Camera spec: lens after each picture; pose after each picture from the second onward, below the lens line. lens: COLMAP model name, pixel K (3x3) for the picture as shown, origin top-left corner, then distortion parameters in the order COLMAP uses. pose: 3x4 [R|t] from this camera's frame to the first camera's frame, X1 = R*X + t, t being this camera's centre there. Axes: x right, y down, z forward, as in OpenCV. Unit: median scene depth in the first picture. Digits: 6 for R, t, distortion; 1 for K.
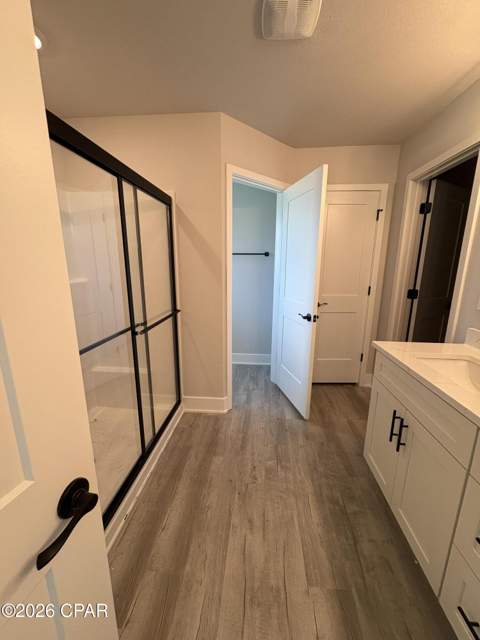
lens RADIAL K [[255.8, 0, 239.3], [0, 255.8, 319.1], [0, 0, 1]] dist [0.000467, 0.000052]
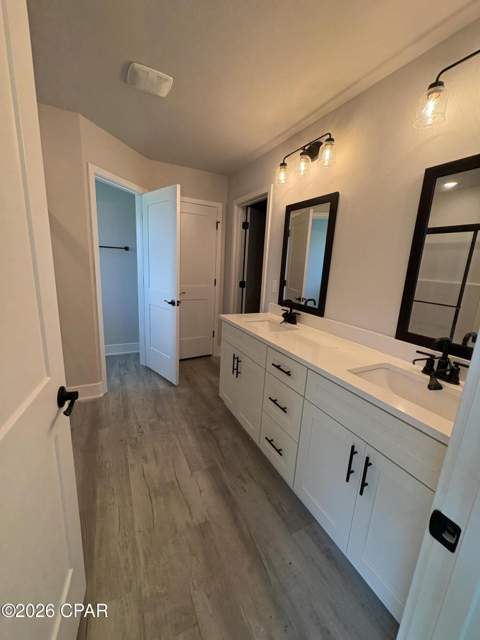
lens RADIAL K [[255.8, 0, 239.3], [0, 255.8, 319.1], [0, 0, 1]] dist [0.000467, 0.000052]
pose [[0.847803, -0.073607, 0.525178, -0.115756], [0.064519, 0.997281, 0.035621, 0.048549], [-0.526372, 0.003684, 0.850247, -0.233023]]
